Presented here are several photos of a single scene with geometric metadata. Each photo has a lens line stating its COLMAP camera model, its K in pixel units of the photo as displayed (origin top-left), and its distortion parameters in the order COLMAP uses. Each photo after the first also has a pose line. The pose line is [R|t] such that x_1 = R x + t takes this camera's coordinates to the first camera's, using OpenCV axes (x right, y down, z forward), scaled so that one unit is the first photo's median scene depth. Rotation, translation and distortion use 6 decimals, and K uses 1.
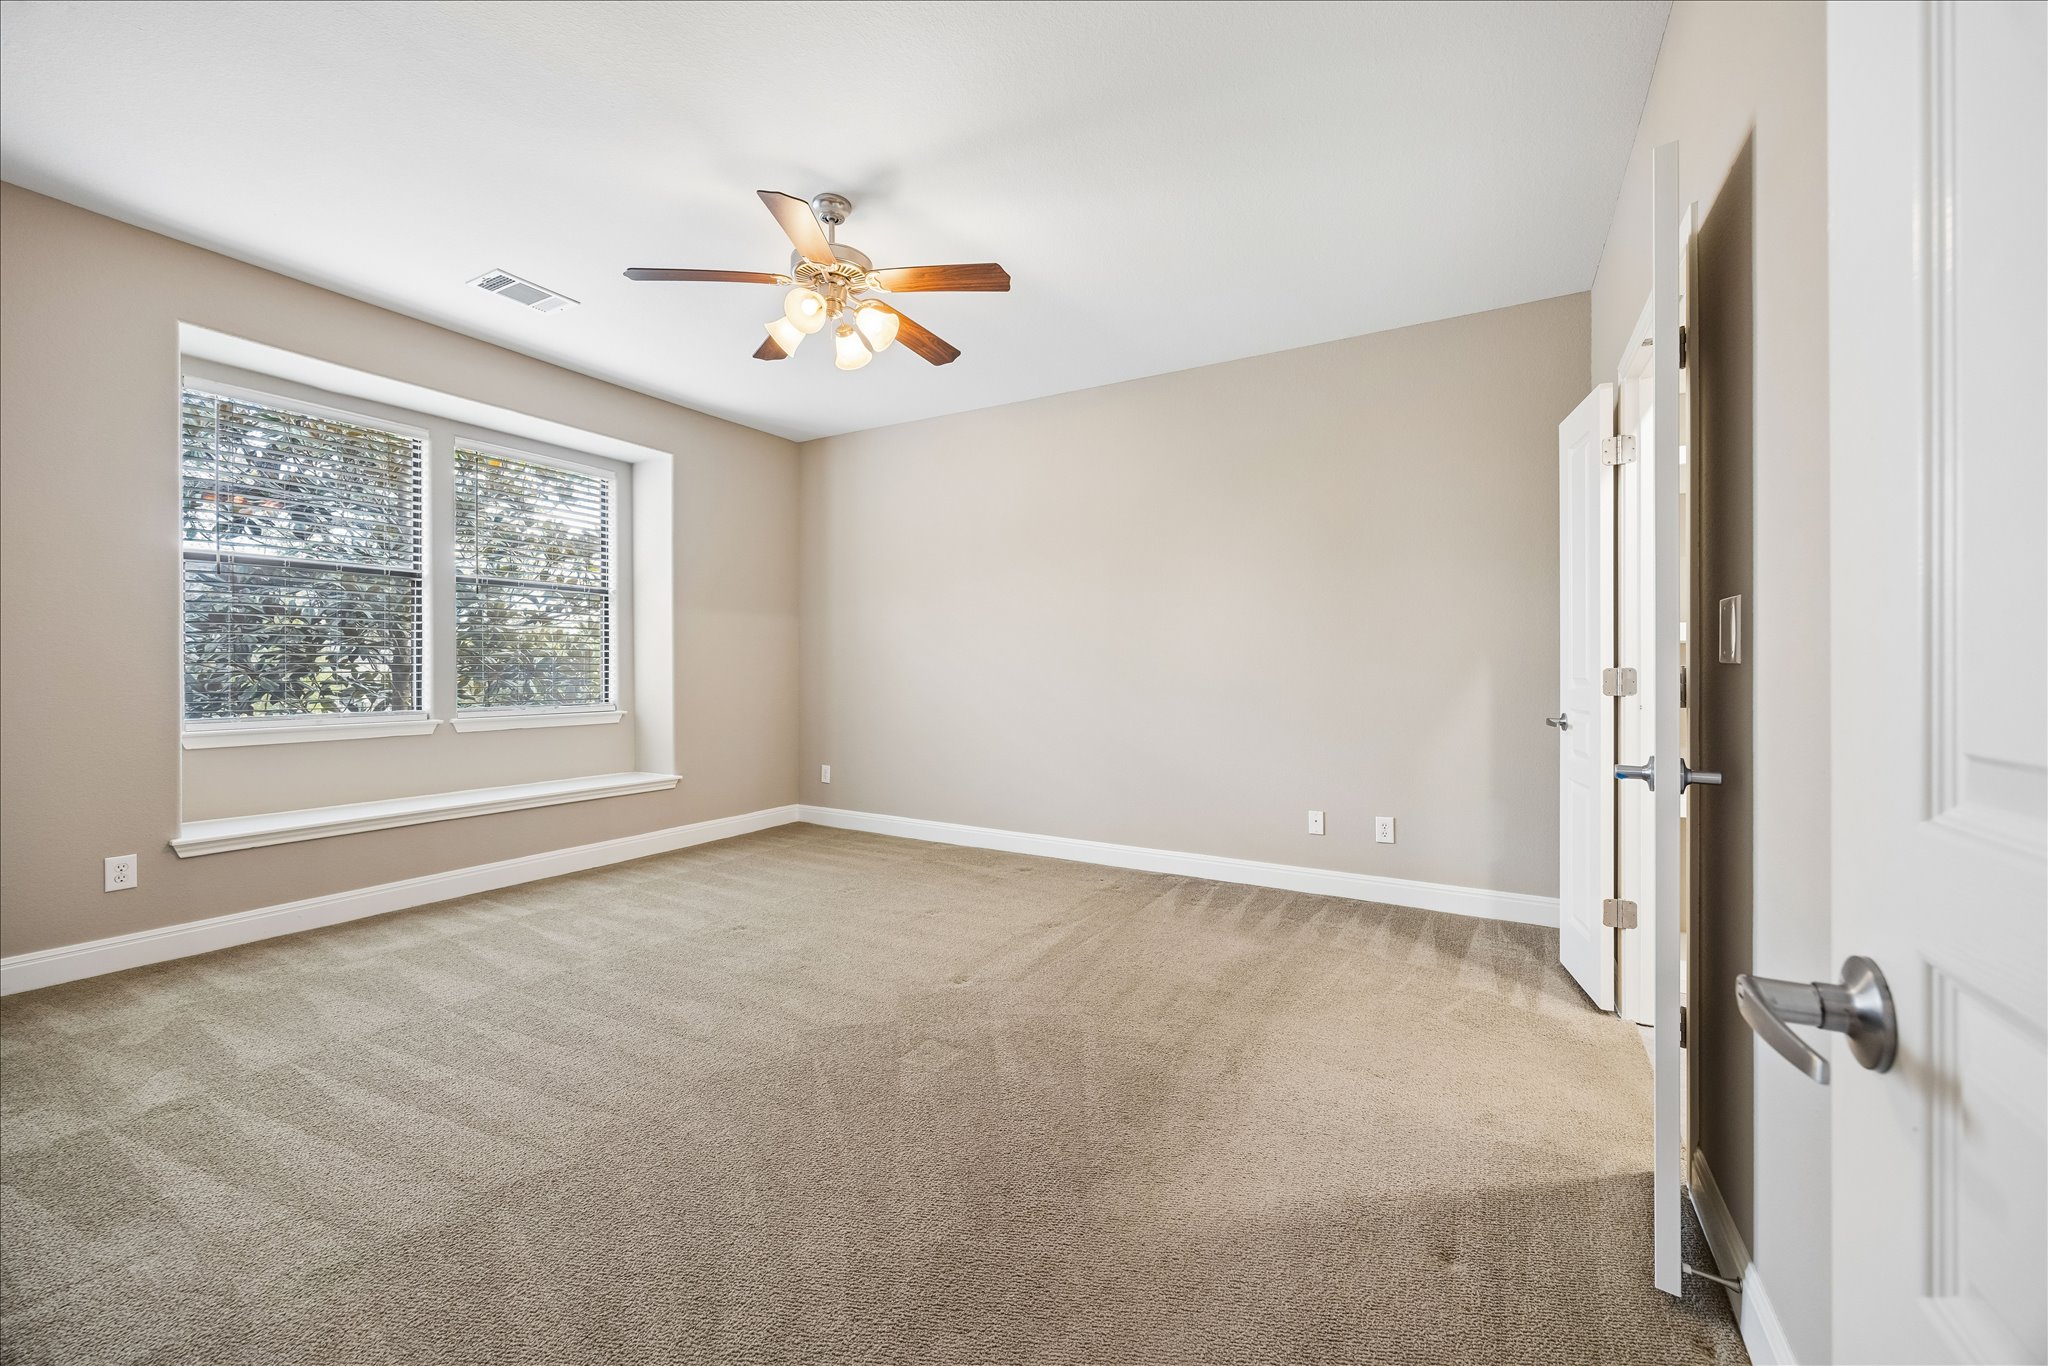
lens RADIAL K [[786.7, 0, 1031.4], [0, 786.7, 675.8], [0, 0, 1]] dist [0.001638, 0.000502]
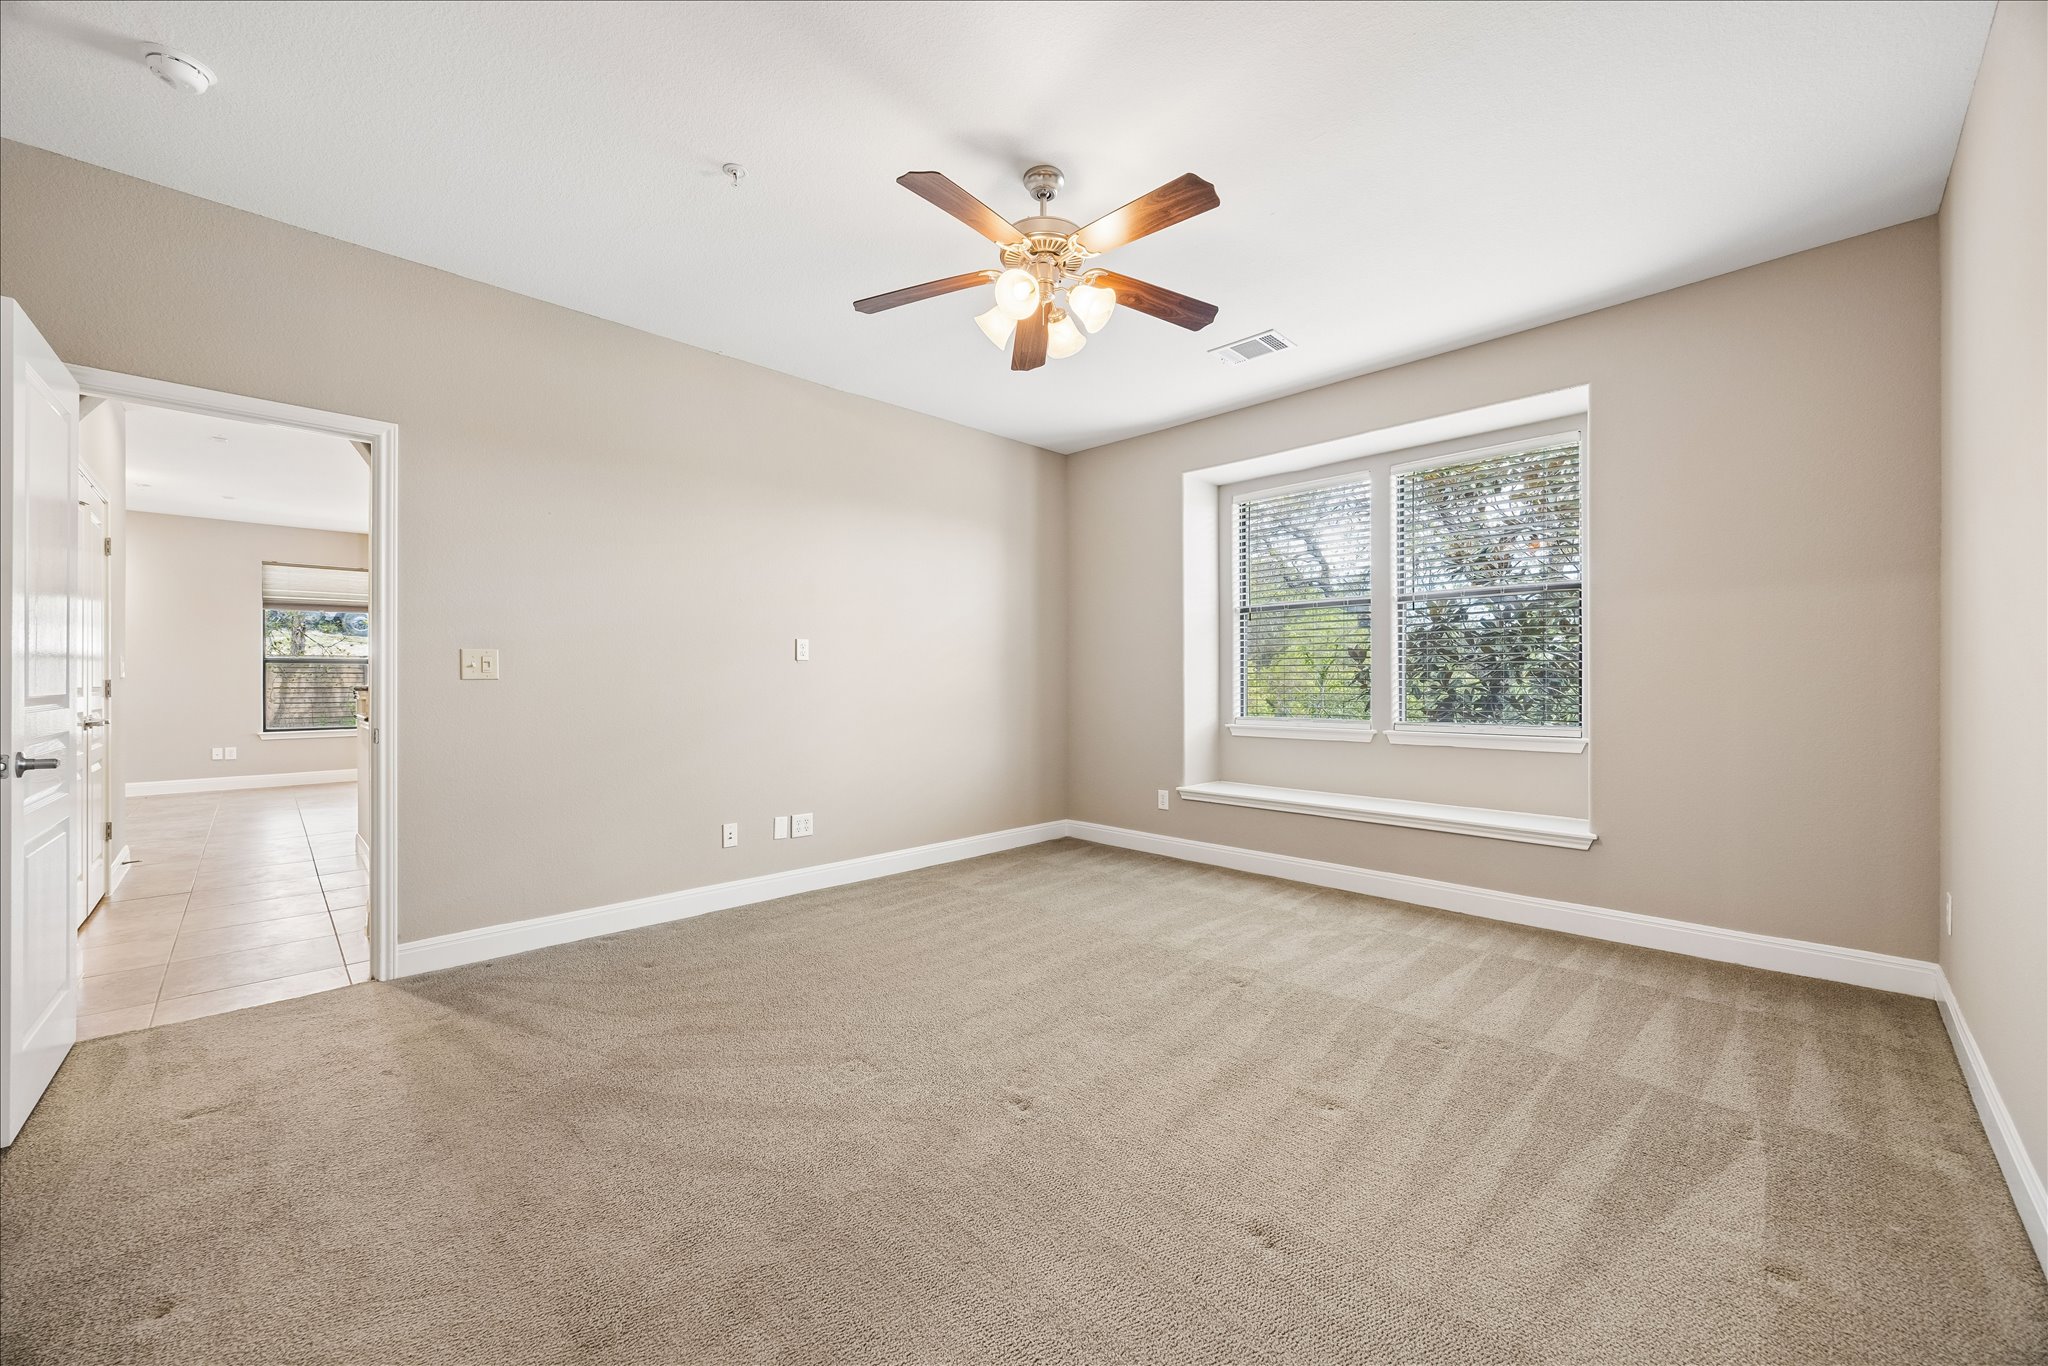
lens RADIAL K [[782.9, 0, 1035.6], [0, 782.9, 679.5], [0, 0, 1]] dist [0.007858, 0.000078]
pose [[-0.260880, -0.008013, -0.965338, 0.540915], [-0.007417, 0.999953, -0.006296, -0.005393], [0.965343, 0.005518, -0.260927, 1.048170]]
